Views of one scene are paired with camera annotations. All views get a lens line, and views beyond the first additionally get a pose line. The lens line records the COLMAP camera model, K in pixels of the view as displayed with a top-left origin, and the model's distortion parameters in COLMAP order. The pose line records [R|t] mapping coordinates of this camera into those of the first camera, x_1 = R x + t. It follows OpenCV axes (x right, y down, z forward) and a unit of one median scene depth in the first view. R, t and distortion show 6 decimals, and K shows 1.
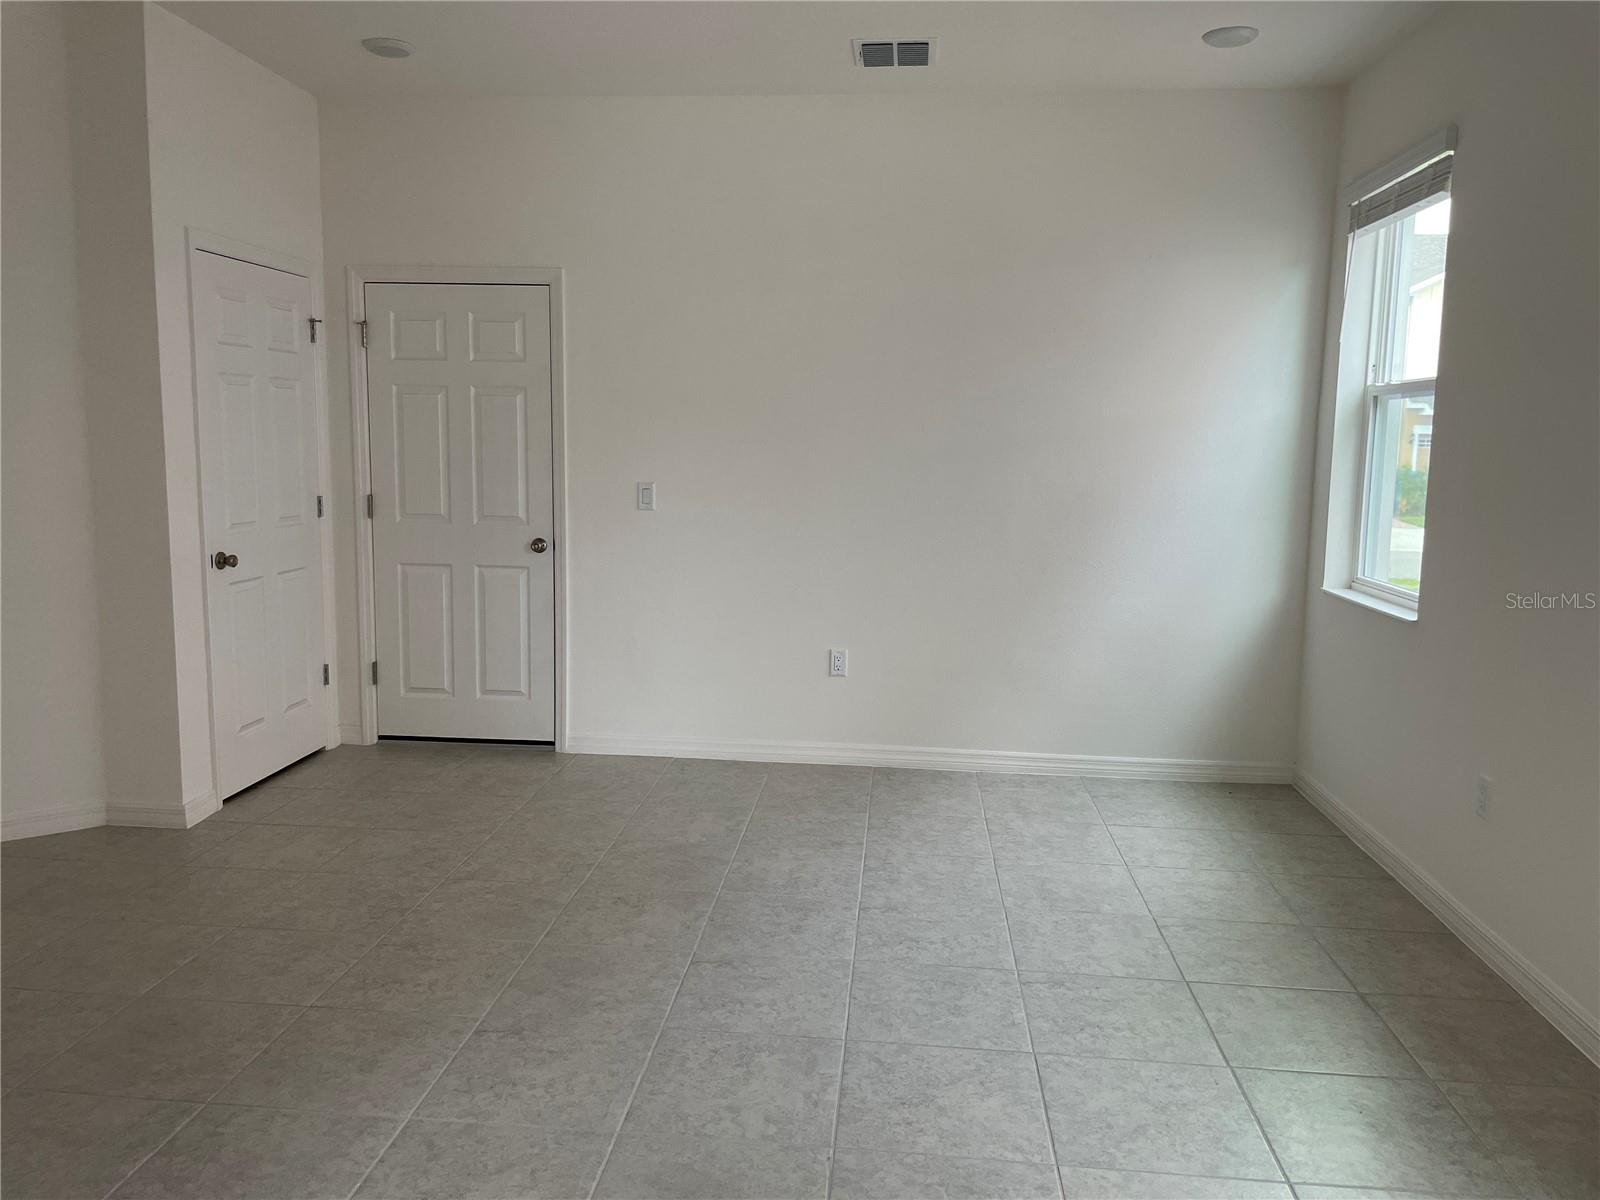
lens RADIAL K [[1209.1, 0, 791.5], [0, 1209.1, 589.6], [0, 0, 1]] dist [0.055474, -0.061720]
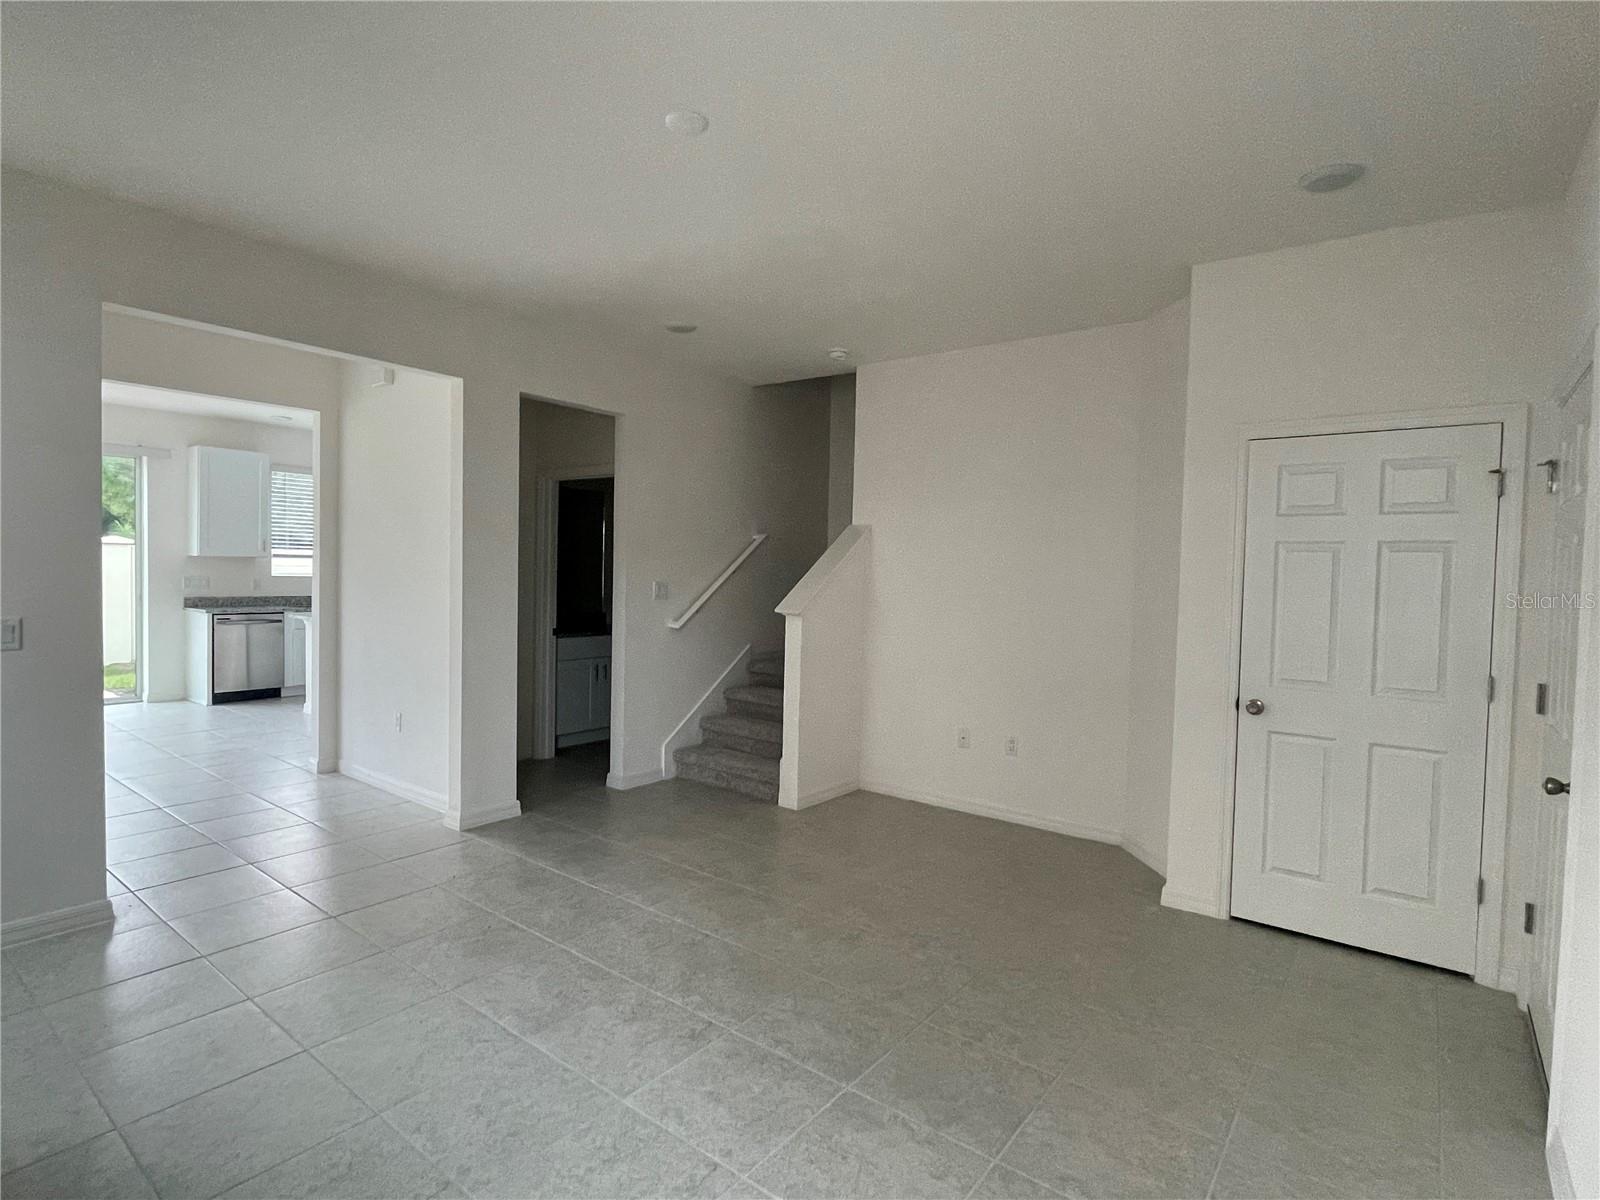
lens RADIAL K [[815.6, 0, 788.6], [0, 815.6, 597.1], [0, 0, 1]] dist [-0.003333, 0.000188]
pose [[-0.537314, 0.000097, -0.843383, 0.409923], [-0.141978, 0.985718, 0.090567, -0.135368], [0.831346, 0.168405, -0.529626, 1.067915]]
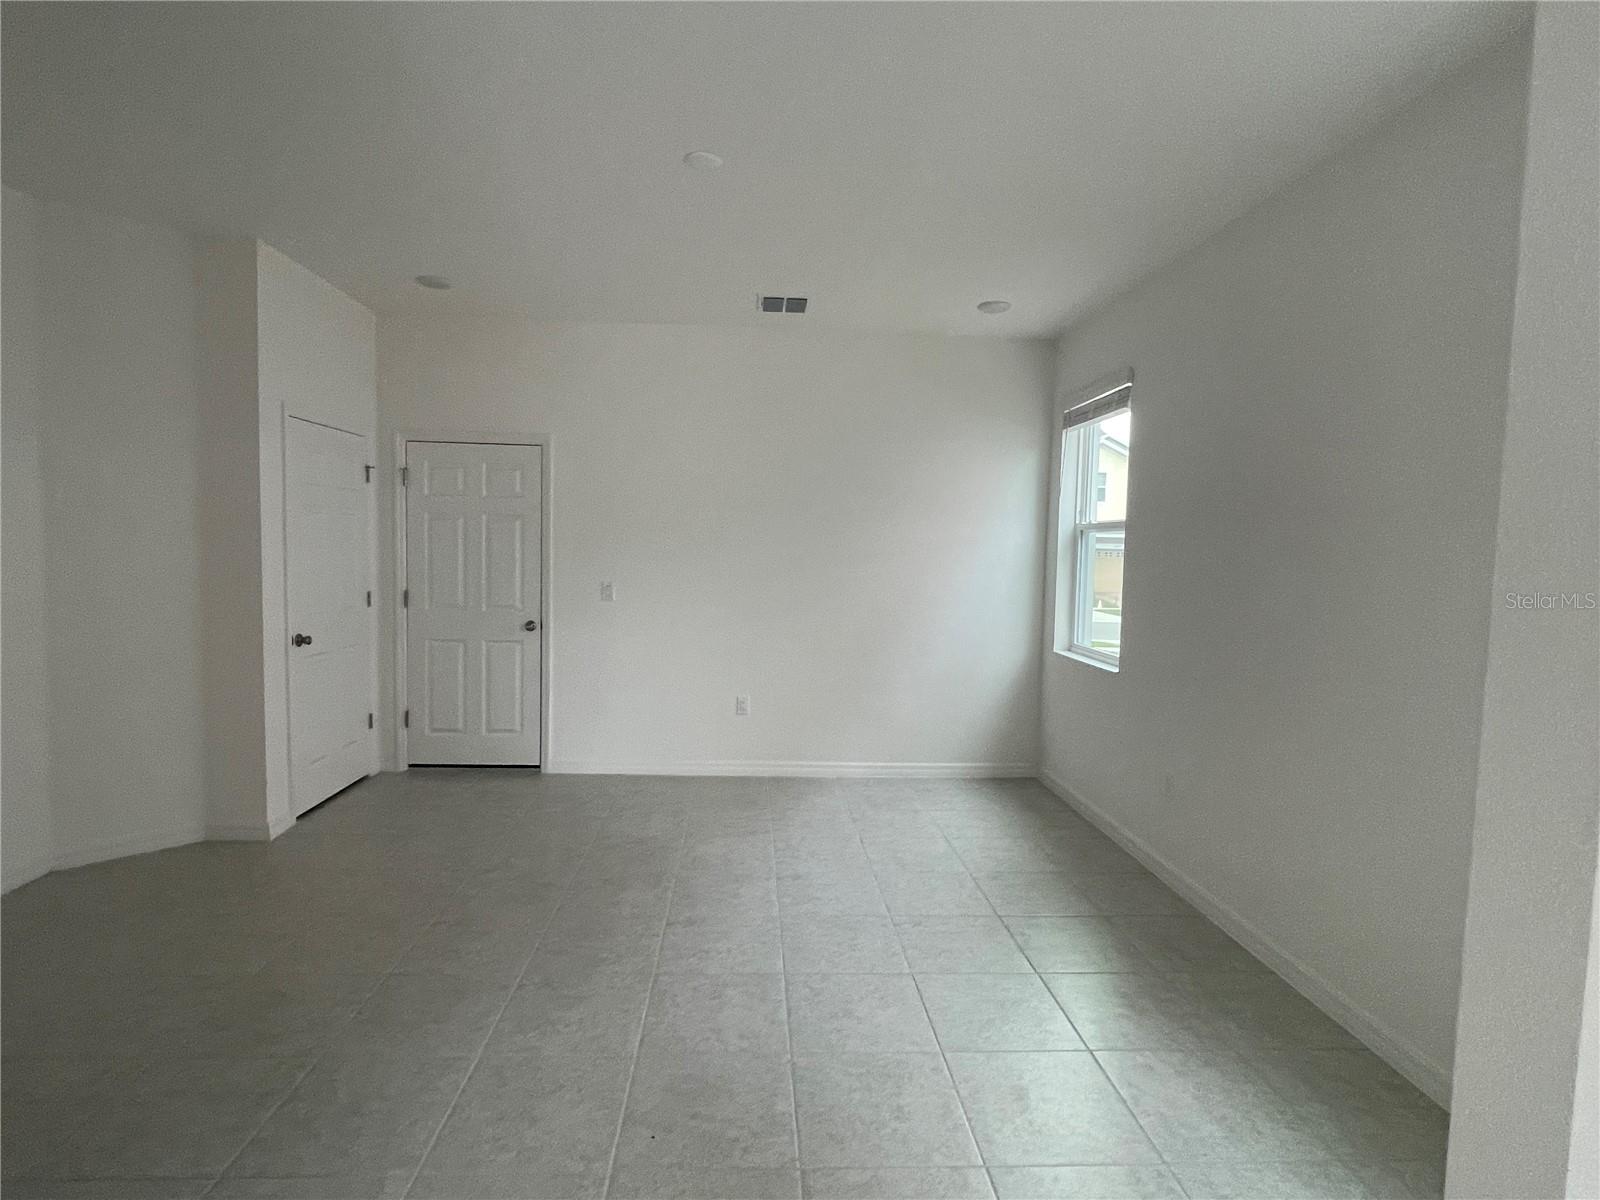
lens RADIAL K [[815.6, 0, 795.1], [0, 815.6, 598.3], [0, 0, 1]] dist [-0.003333, 0.000188]
pose [[0.988251, -0.000948, 0.152835, -0.060018], [0.010108, 0.998197, -0.059164, -0.011366], [-0.152503, 0.060014, 0.986479, 0.012086]]
